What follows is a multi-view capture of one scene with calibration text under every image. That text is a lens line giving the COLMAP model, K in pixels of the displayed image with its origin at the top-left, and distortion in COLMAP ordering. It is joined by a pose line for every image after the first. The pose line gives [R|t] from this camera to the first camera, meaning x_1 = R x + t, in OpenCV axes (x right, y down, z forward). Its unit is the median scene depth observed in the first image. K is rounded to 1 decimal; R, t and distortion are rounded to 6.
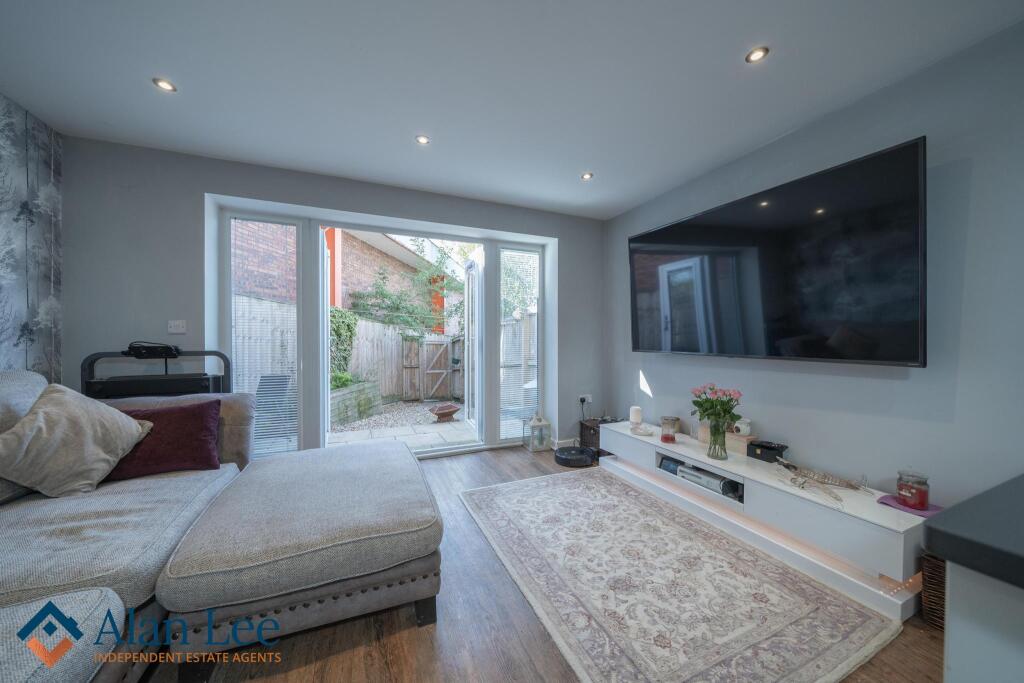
lens RADIAL K [[342.8, 0, 521.5], [0, 342.8, 341.7], [0, 0, 1]] dist [-0.001990, -0.000083]
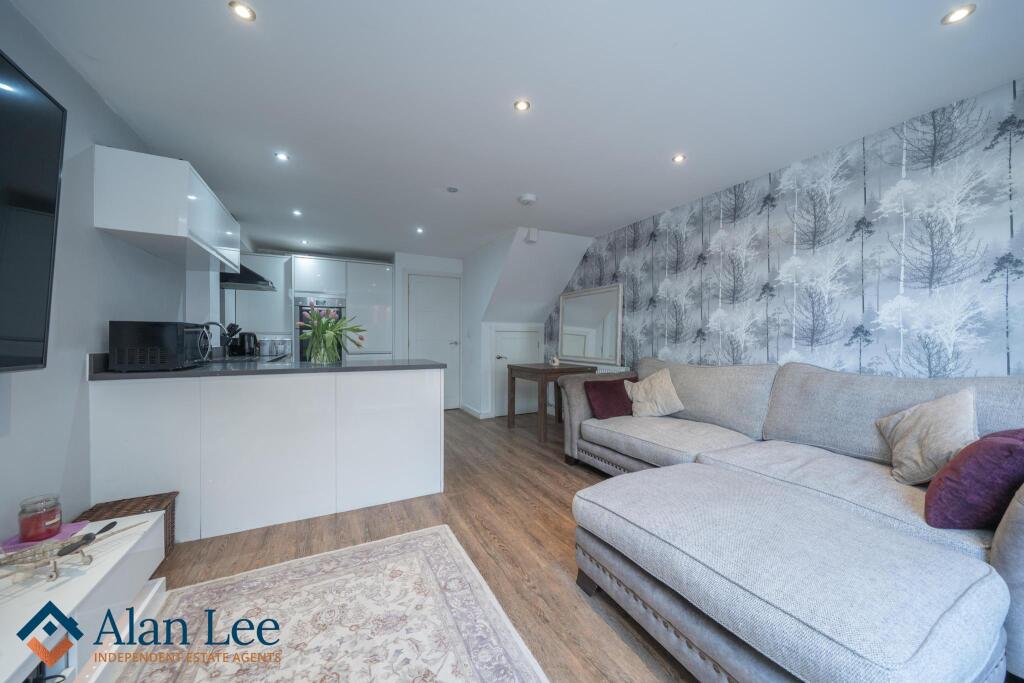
lens RADIAL K [[342.8, 0, 515.1], [0, 342.8, 336.8], [0, 0, 1]] dist [-0.001990, -0.000083]
pose [[-0.999178, -0.002804, -0.040450, 0.011340], [-0.003452, 0.999867, 0.015942, -0.039212], [0.040400, 0.016069, -0.999054, 1.968235]]
